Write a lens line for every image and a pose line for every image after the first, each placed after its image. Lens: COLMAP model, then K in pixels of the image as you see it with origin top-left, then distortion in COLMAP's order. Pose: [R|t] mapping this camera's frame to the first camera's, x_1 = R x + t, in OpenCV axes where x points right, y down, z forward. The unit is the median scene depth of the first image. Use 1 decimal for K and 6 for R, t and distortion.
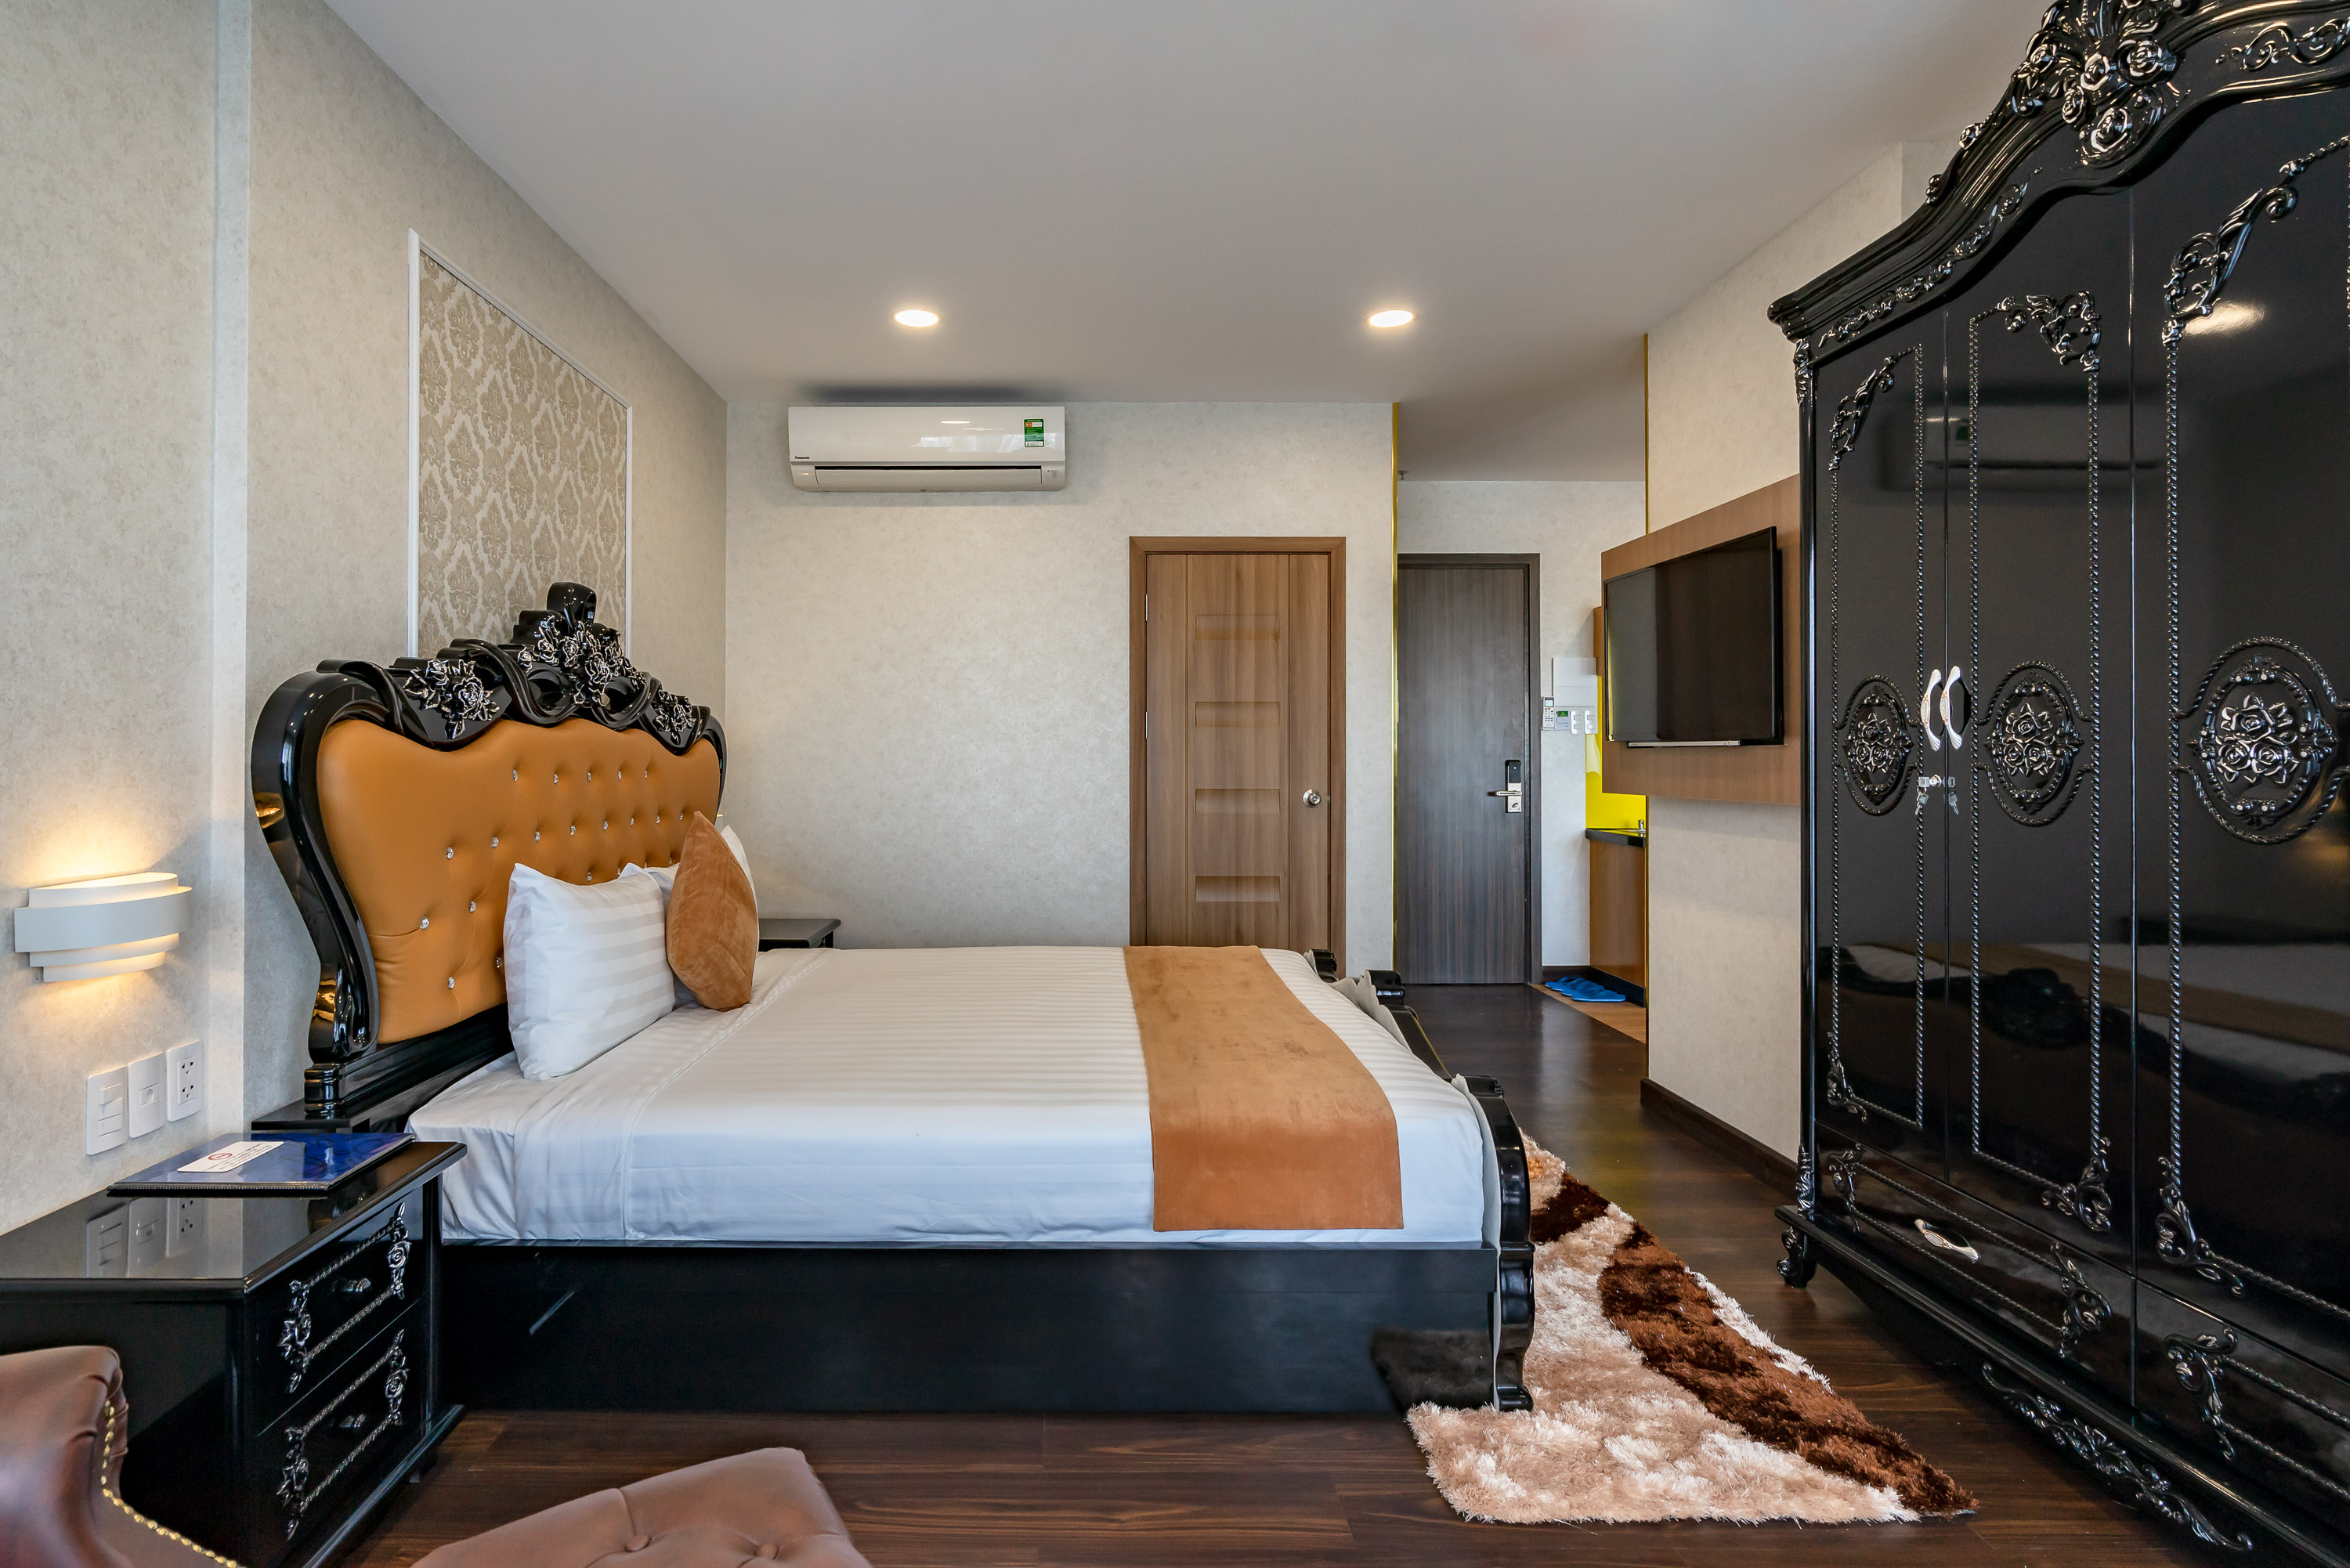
lens RADIAL K [[1106.0, 0, 1176.2], [0, 1106.0, 767.3], [0, 0, 1]] dist [-0.009879, 0.001708]
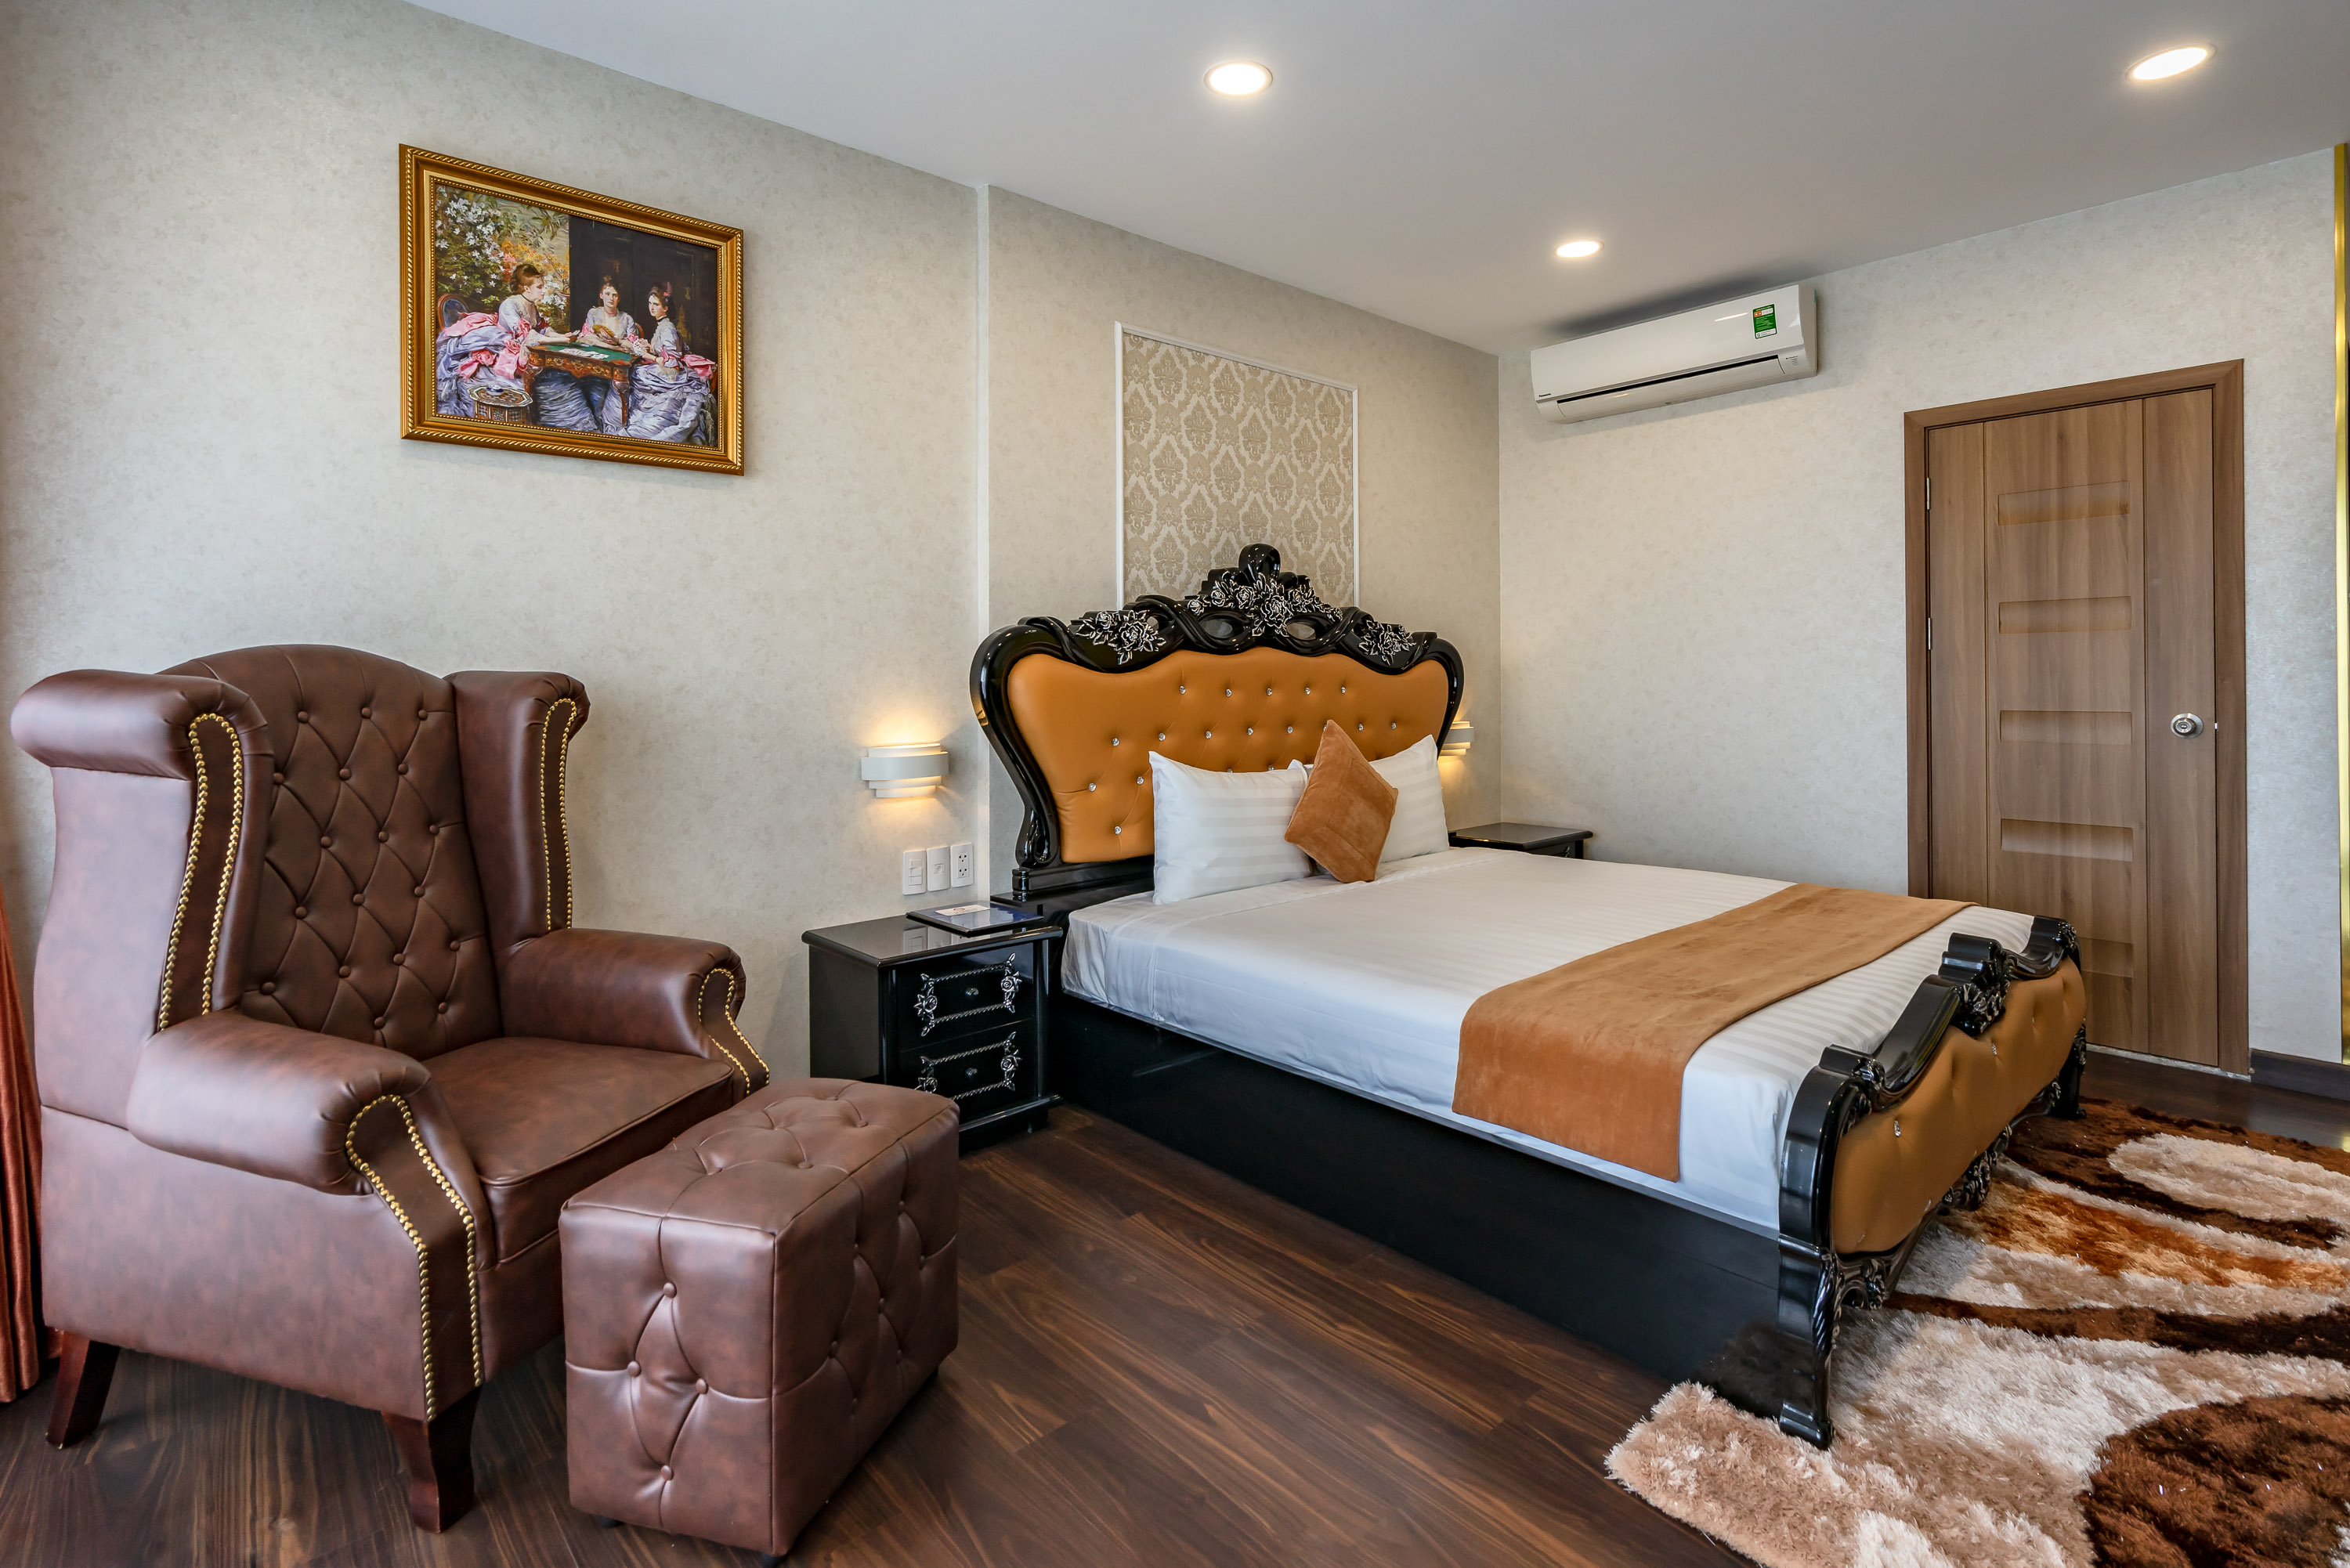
lens RADIAL K [[1076.7, 0, 1172.1], [0, 1076.7, 691.3], [0, 0, 1]] dist [-0.021316, 0.007871]
pose [[0.681122, 0.001845, -0.732168, 0.369198], [0.001664, 0.999990, 0.004068, 0.003122], [0.732168, -0.003989, 0.681112, 0.058606]]
